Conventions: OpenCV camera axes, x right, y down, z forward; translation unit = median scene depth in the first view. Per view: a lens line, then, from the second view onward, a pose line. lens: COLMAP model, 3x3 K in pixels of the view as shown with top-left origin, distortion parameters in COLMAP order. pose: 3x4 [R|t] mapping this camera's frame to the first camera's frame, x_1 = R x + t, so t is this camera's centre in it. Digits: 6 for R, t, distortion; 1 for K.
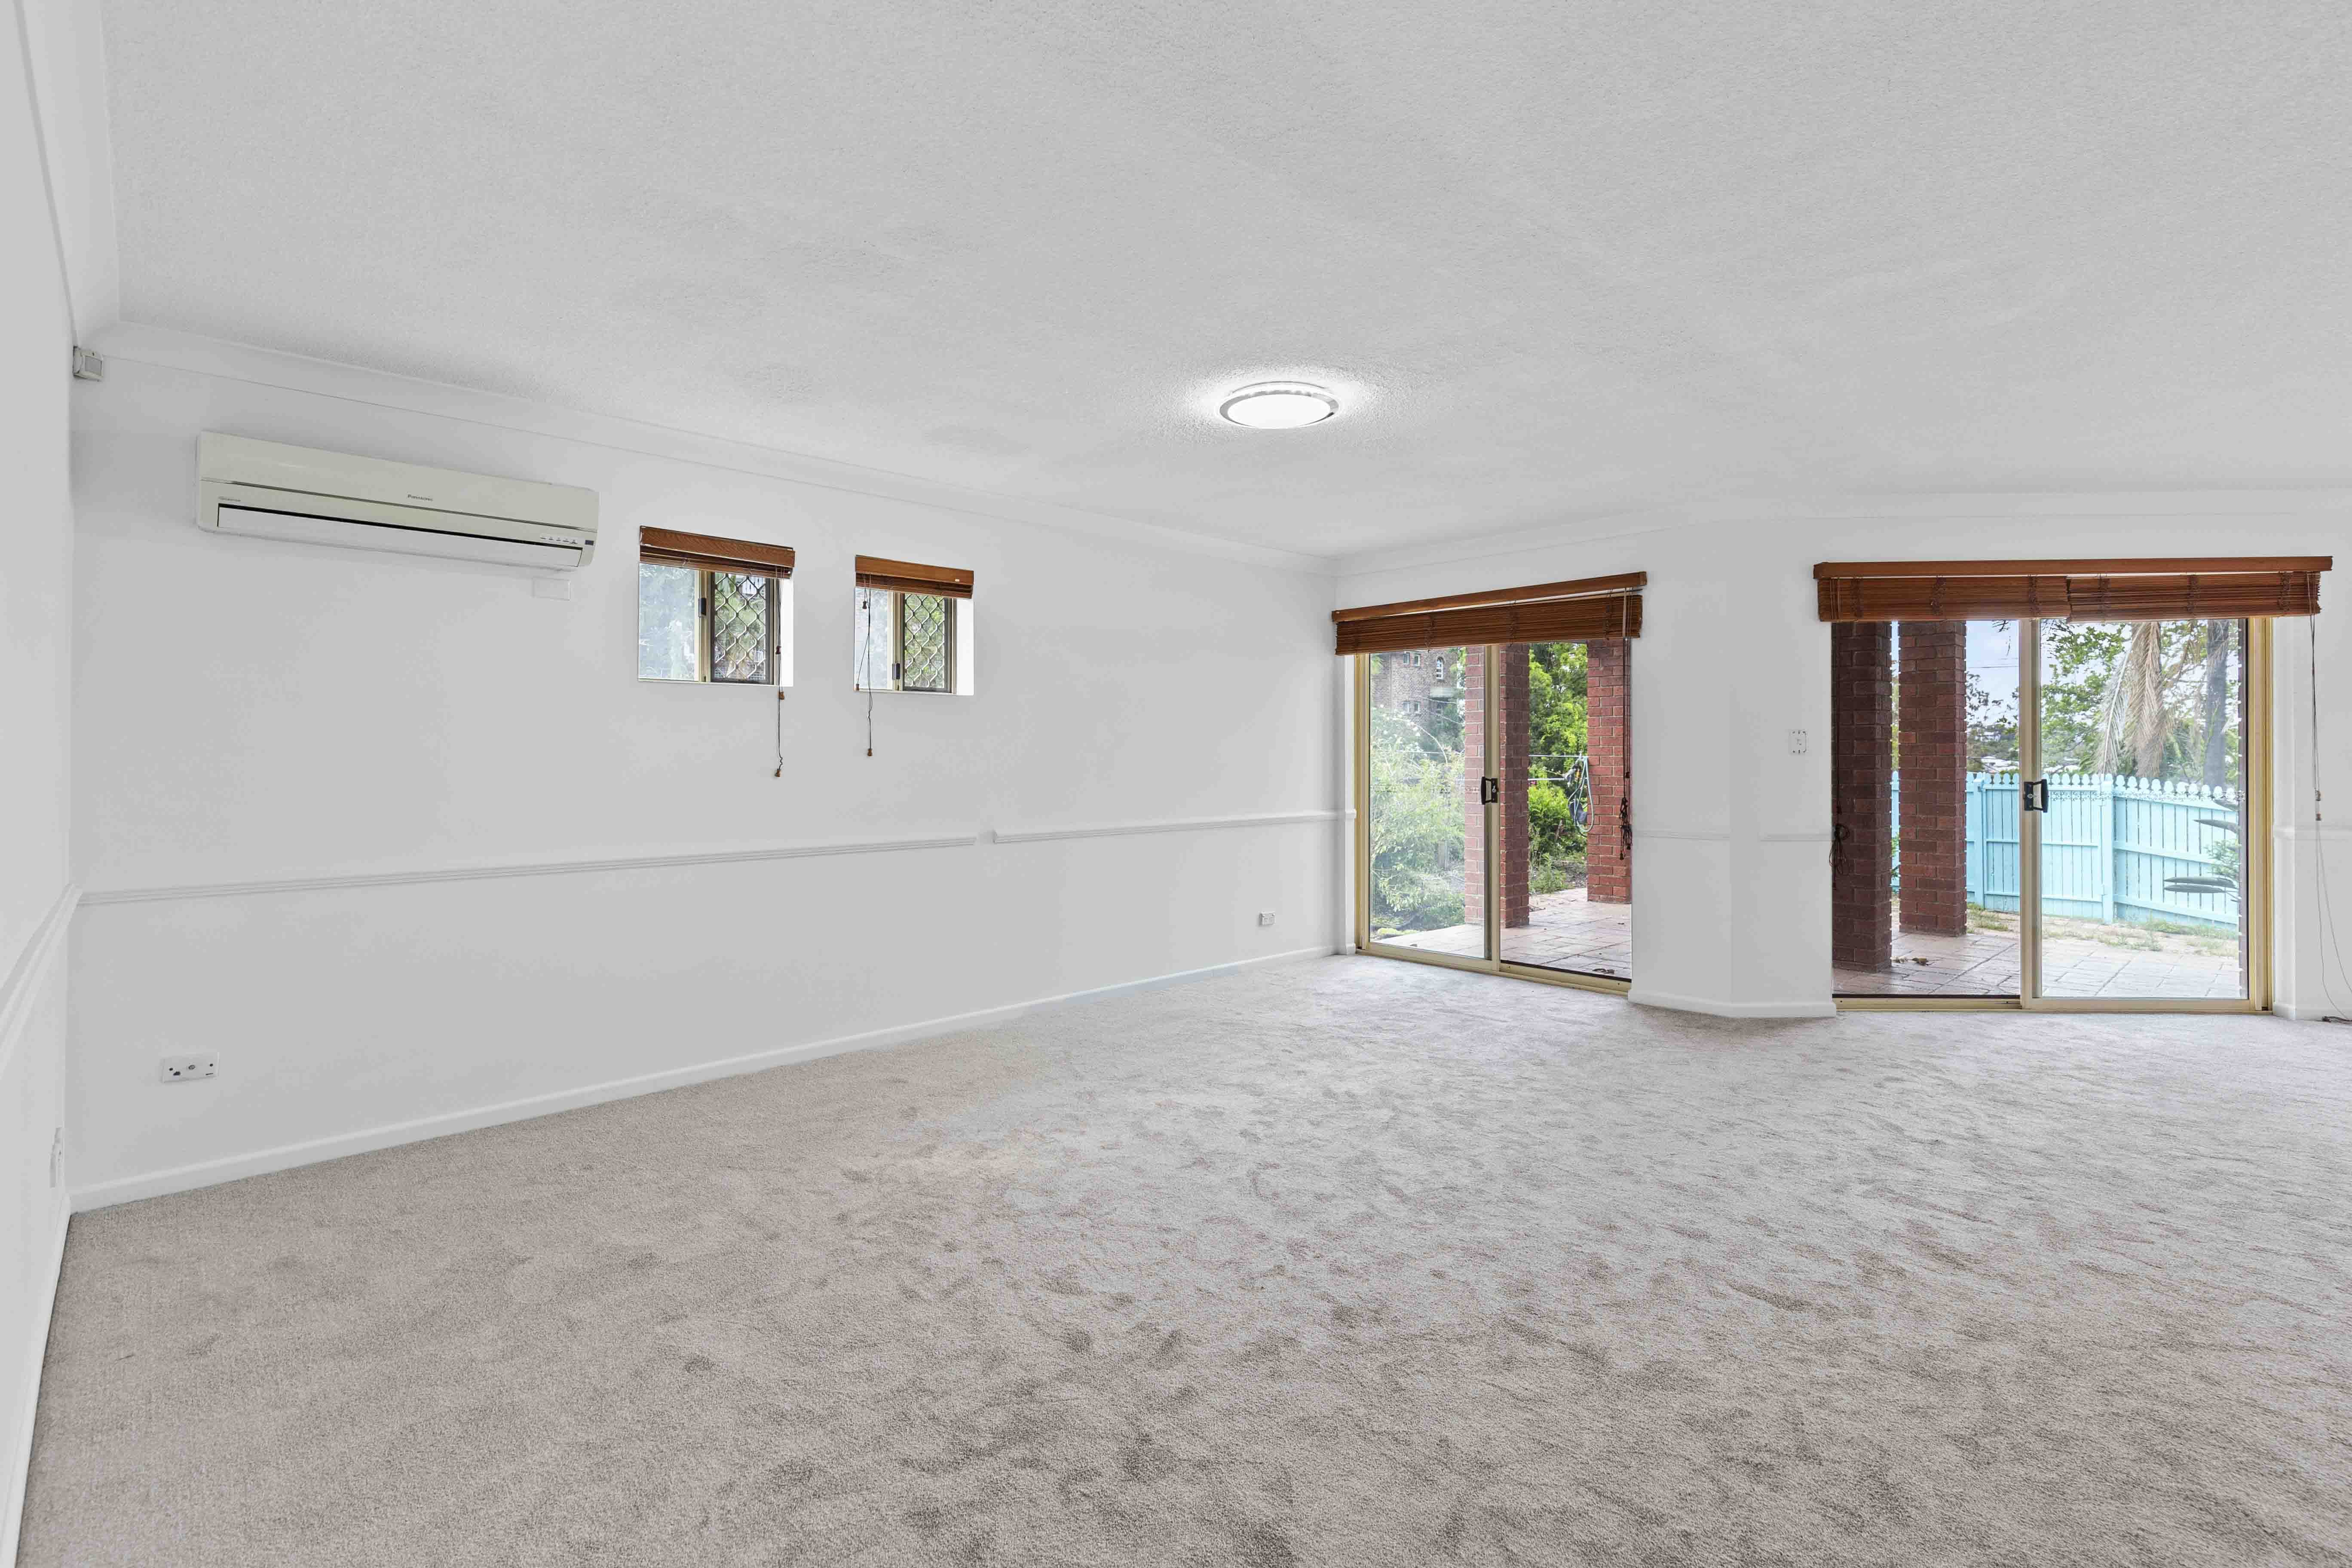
lens RADIAL K [[1101.0, 0, 1143.5], [0, 1101.0, 749.2], [0, 0, 1]] dist [0.000882, 0.000235]
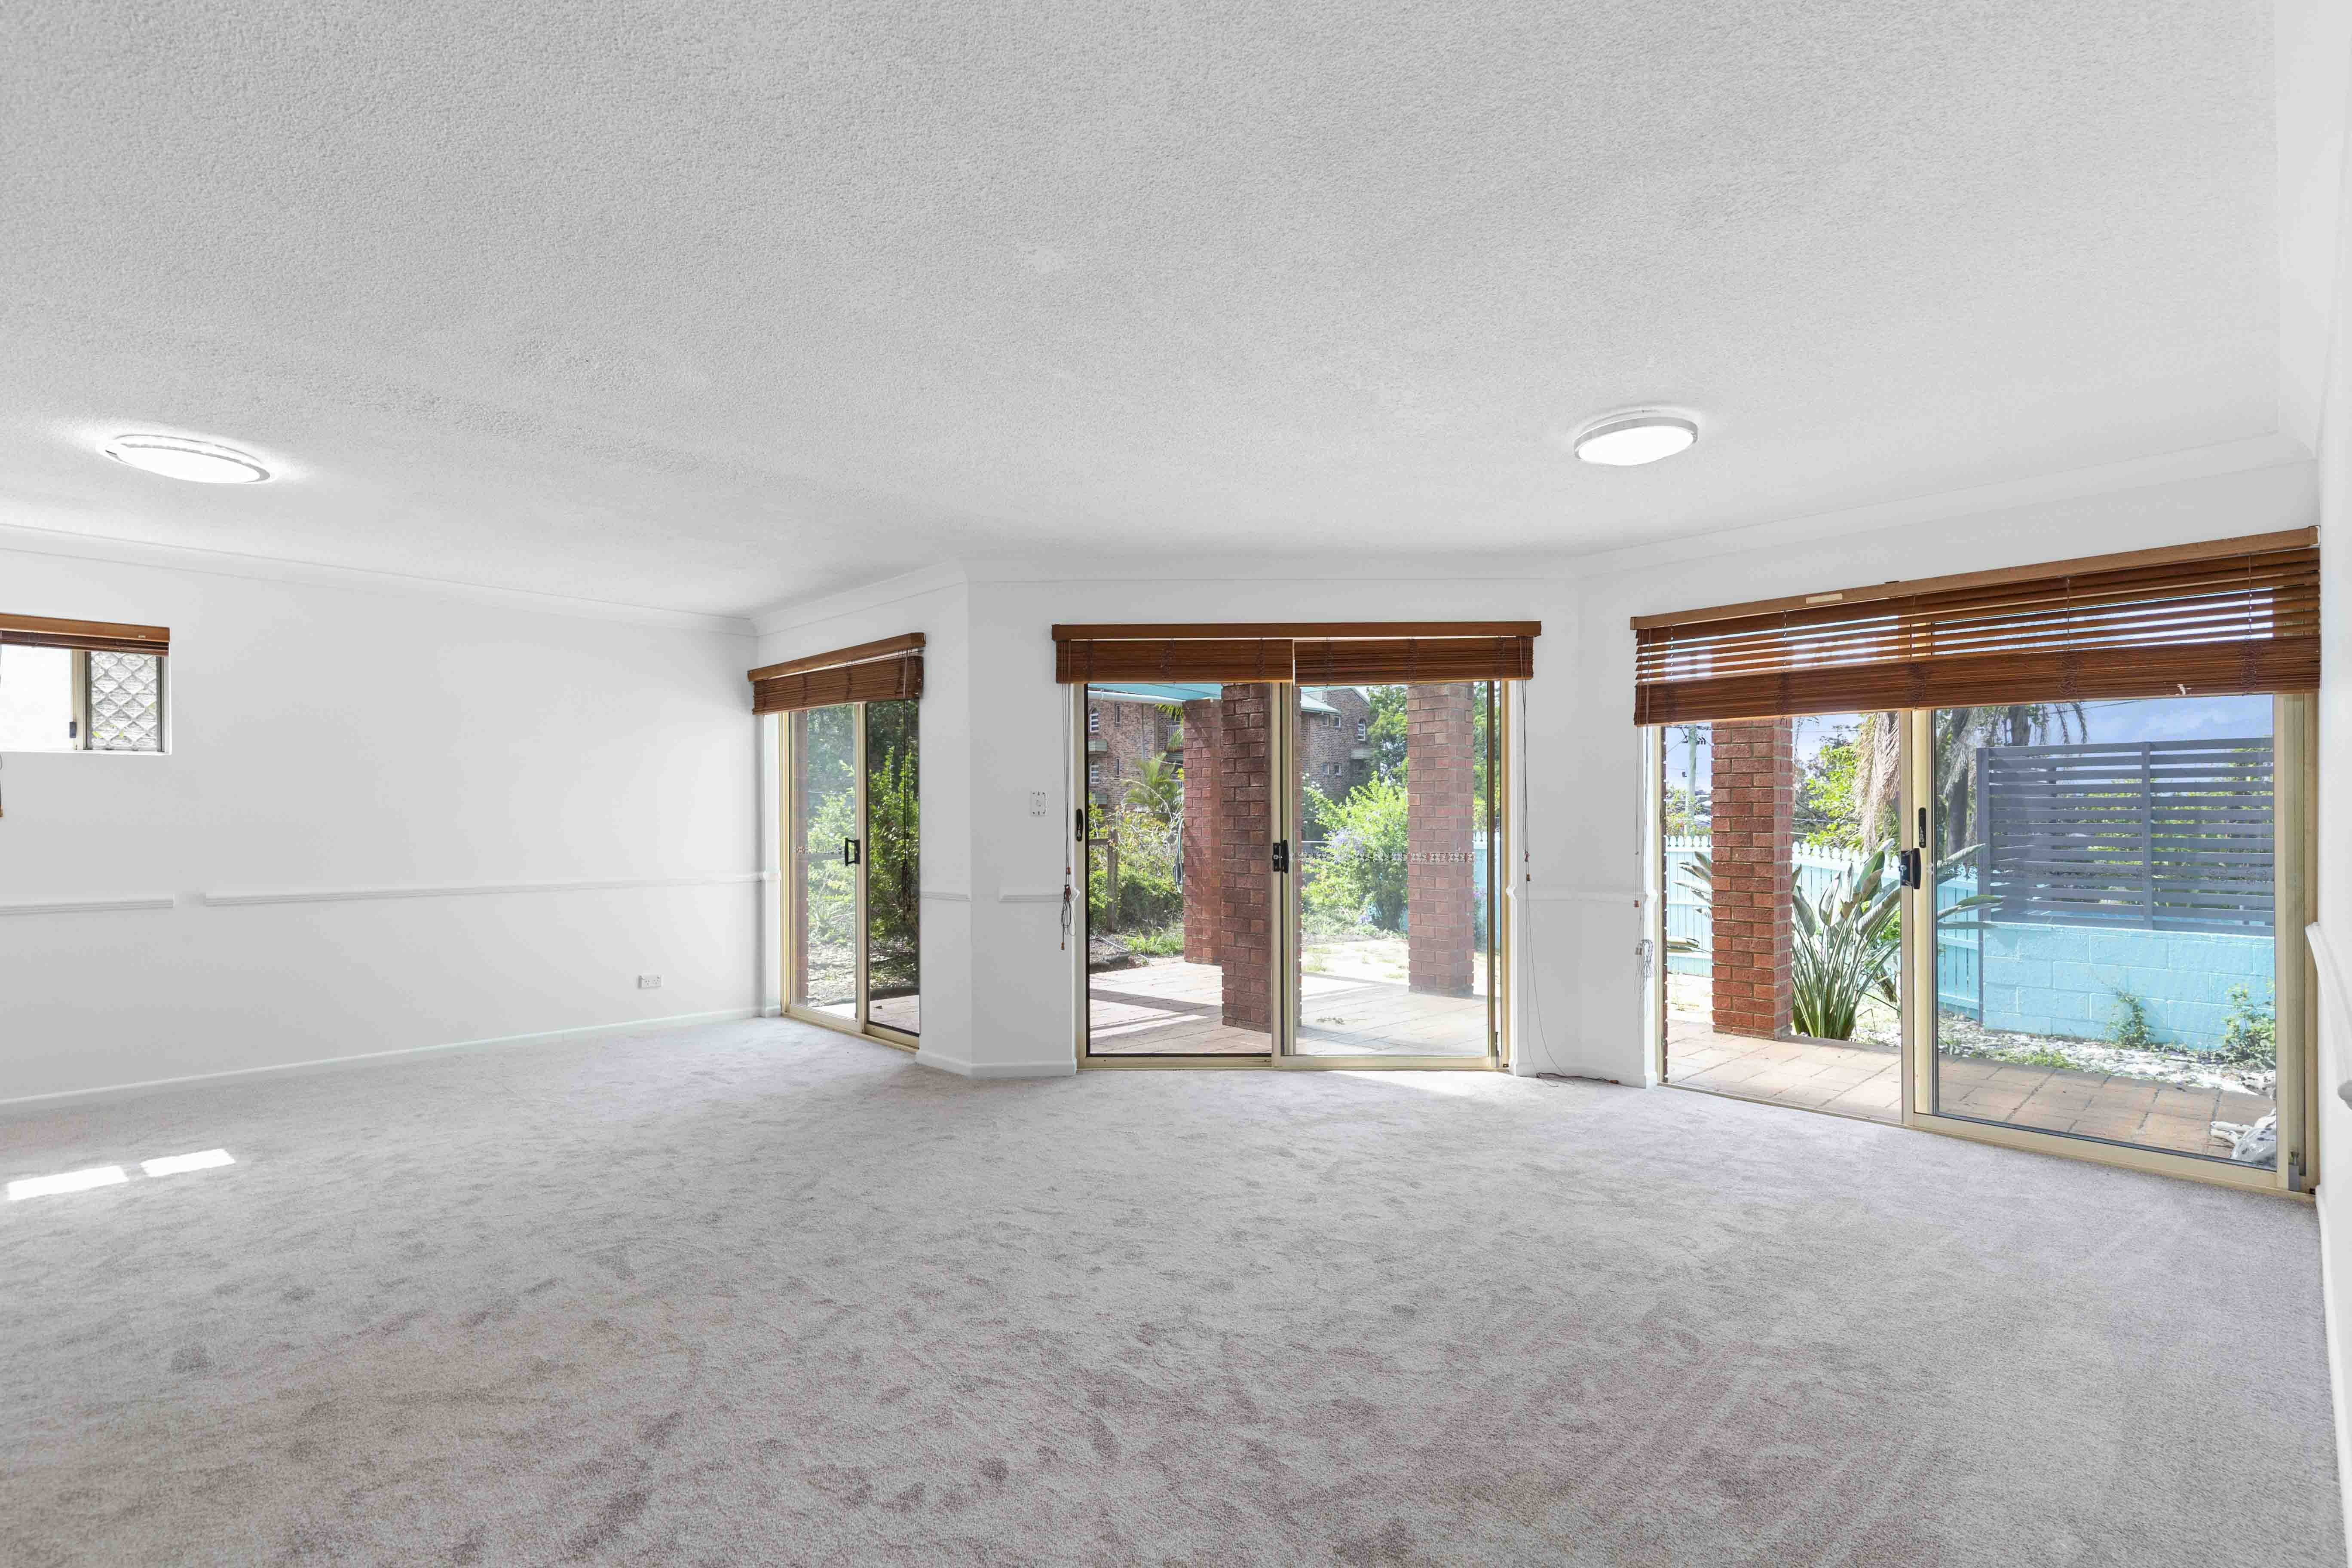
lens RADIAL K [[1101.0, 0, 1260.8], [0, 1101.0, 825.0], [0, 0, 1]] dist [0.000882, 0.000235]
pose [[0.999457, -0.000977, 0.032931, 0.783720], [0.000556, 0.999918, 0.012790, 0.000839], [-0.032940, -0.012764, 0.999376, -0.012004]]
